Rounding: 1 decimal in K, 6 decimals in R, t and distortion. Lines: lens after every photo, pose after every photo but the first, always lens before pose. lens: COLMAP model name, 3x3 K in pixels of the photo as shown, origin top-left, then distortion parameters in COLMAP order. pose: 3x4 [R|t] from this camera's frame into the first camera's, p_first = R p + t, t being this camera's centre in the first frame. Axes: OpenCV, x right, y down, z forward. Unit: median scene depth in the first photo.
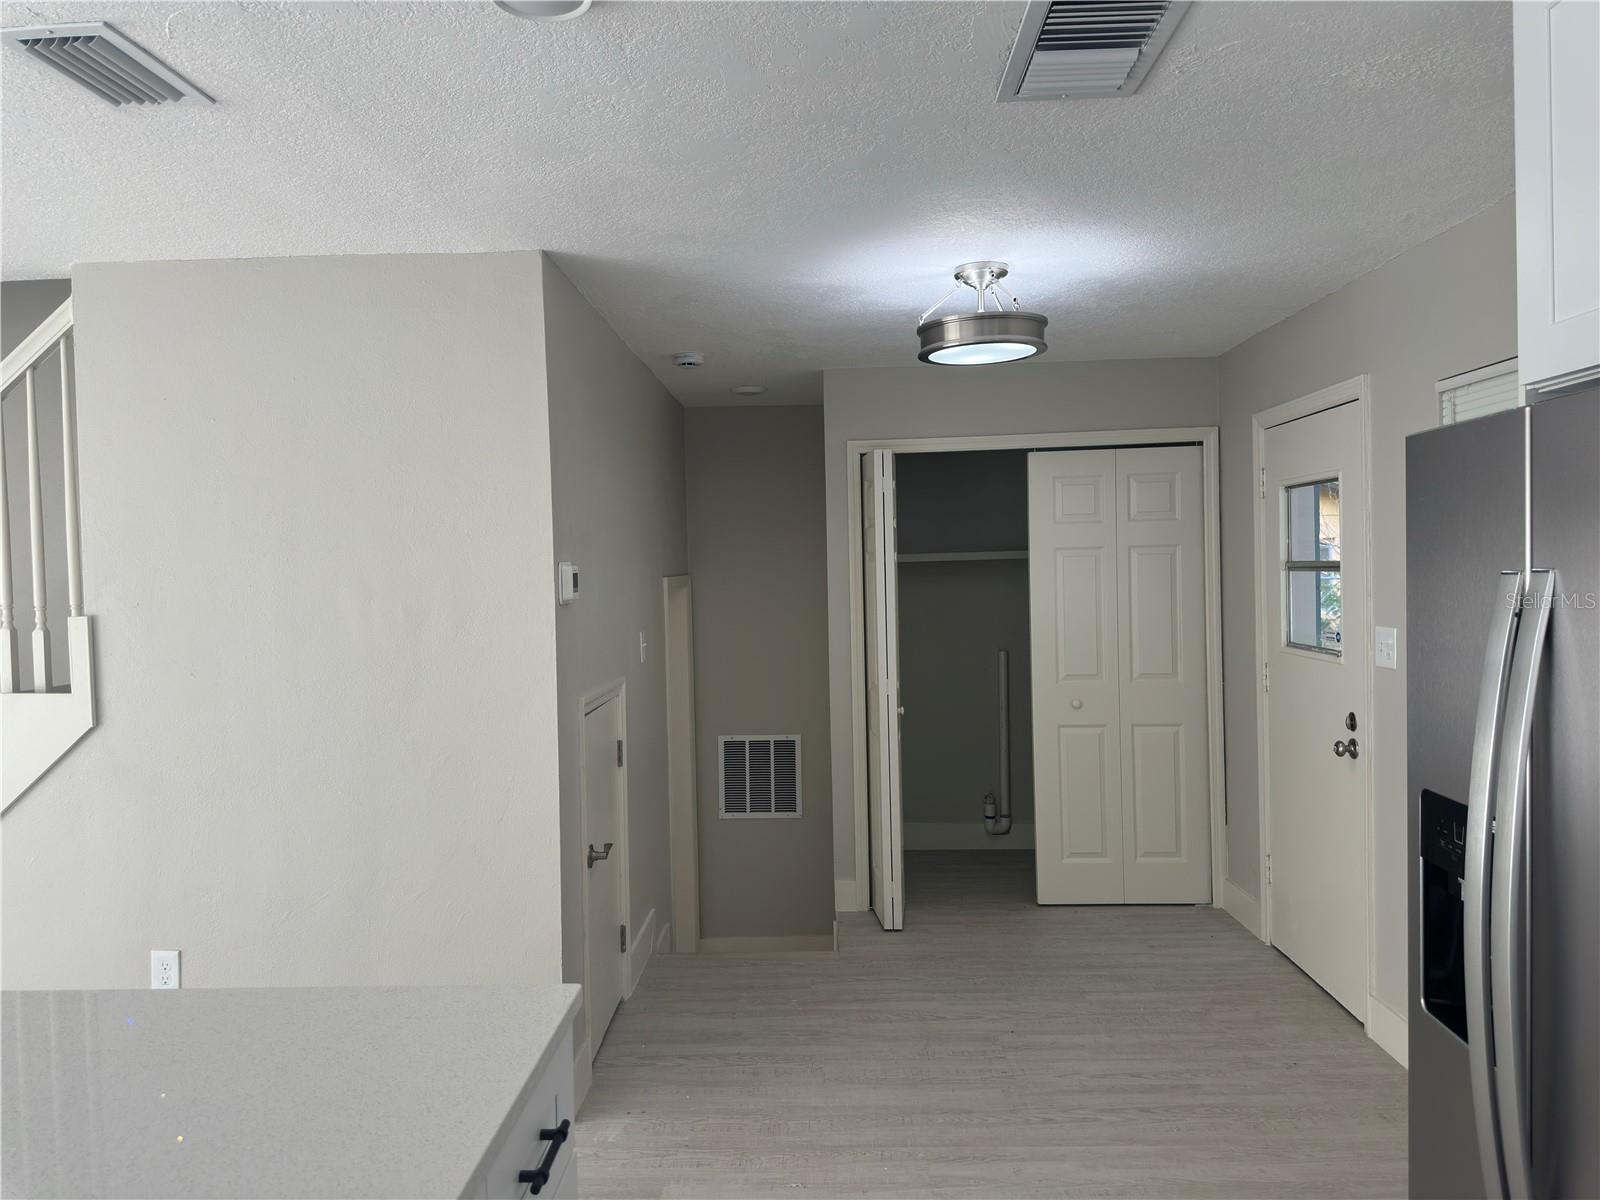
lens RADIAL K [[1125.2, 0, 801.3], [0, 1125.2, 599.0], [0, 0, 1]] dist [0.001654, 0.000500]
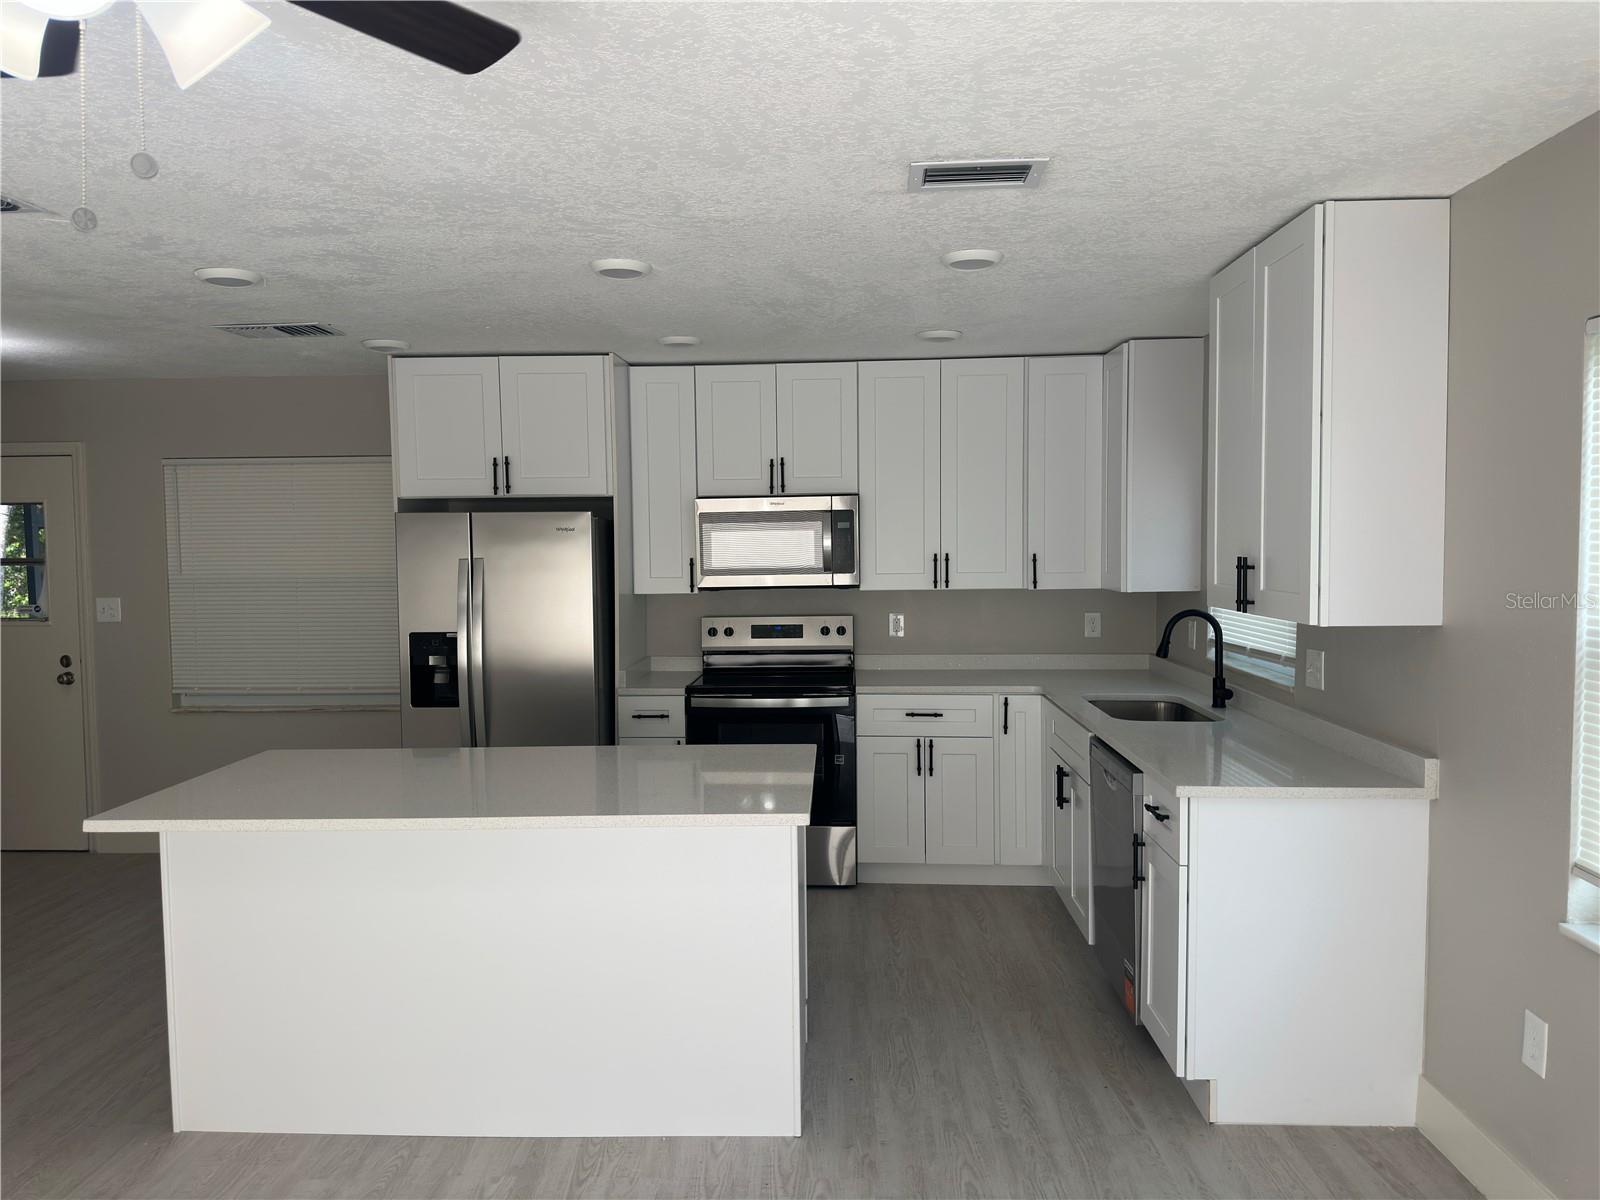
lens RADIAL K [[1125.2, 0, 798.8], [0, 1125.2, 602.3], [0, 0, 1]] dist [0.001654, 0.000500]
pose [[-0.000889, -0.036443, 0.999335, -1.063905], [0.037270, 0.998640, 0.036451, 0.008818], [-0.999305, 0.037278, 0.000470, -0.013477]]
